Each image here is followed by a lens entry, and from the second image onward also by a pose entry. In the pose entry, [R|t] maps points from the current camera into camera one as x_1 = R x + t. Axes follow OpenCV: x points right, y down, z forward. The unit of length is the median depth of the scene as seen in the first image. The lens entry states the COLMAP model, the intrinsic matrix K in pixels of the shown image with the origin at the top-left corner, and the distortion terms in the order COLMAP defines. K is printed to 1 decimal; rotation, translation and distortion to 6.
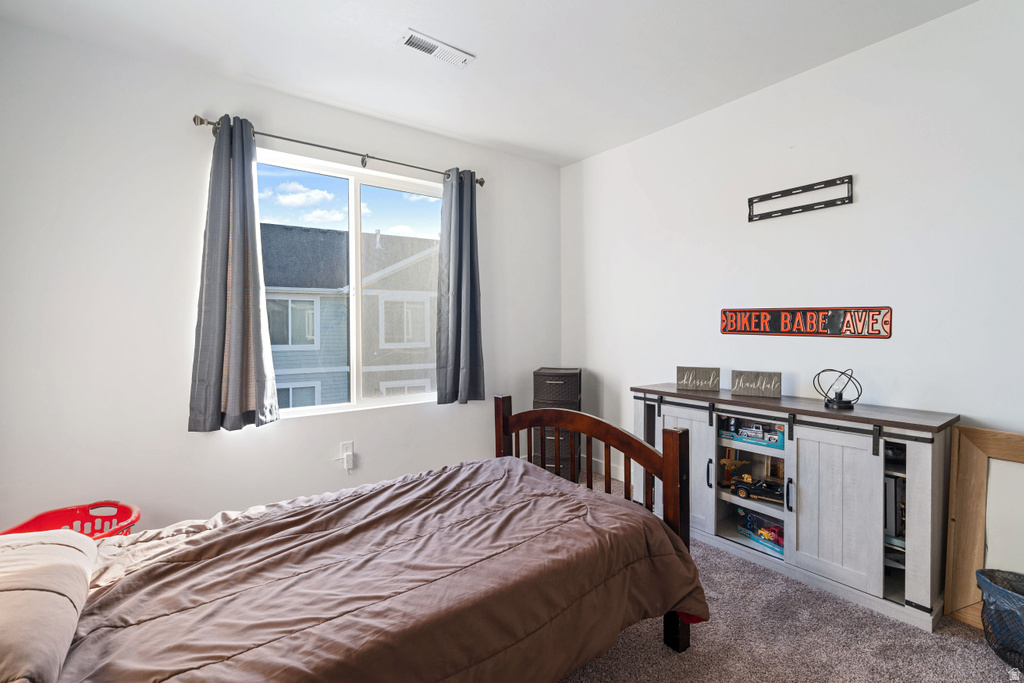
lens RADIAL K [[468.5, 0, 513.4], [0, 468.5, 327.8], [0, 0, 1]] dist [-0.001762, 0.000740]
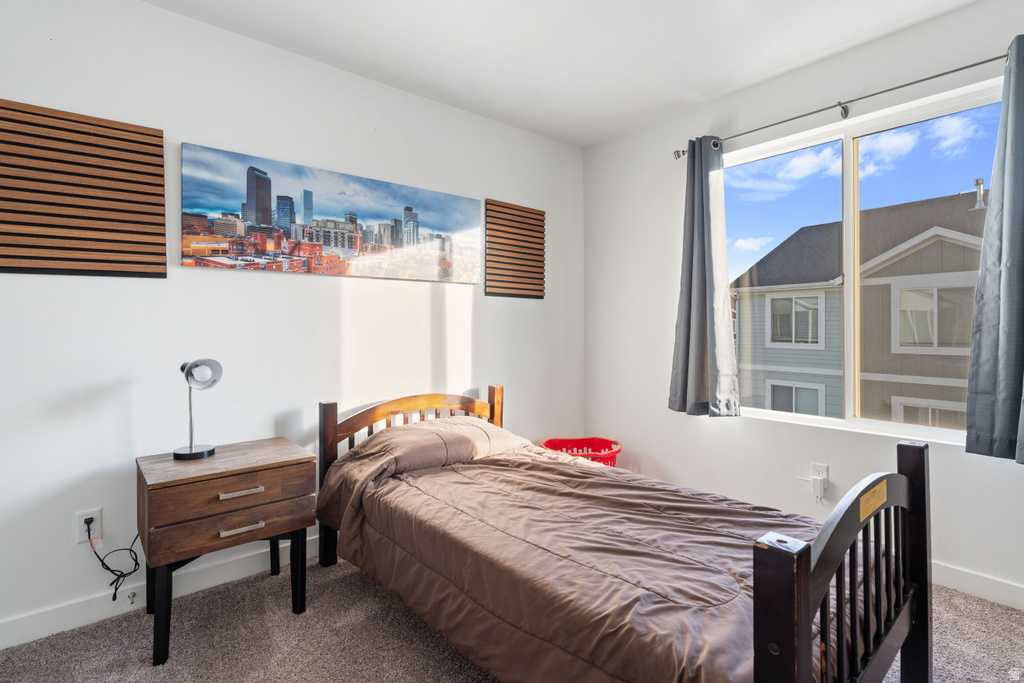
lens RADIAL K [[492.1, 0, 505.2], [0, 492.1, 326.5], [0, 0, 1]] dist [-0.002804, 0.000751]
pose [[0.044361, 0.003162, -0.999011, 0.567353], [0.000735, 0.999995, 0.003197, -0.000885], [0.999015, -0.000876, 0.044359, 0.483852]]
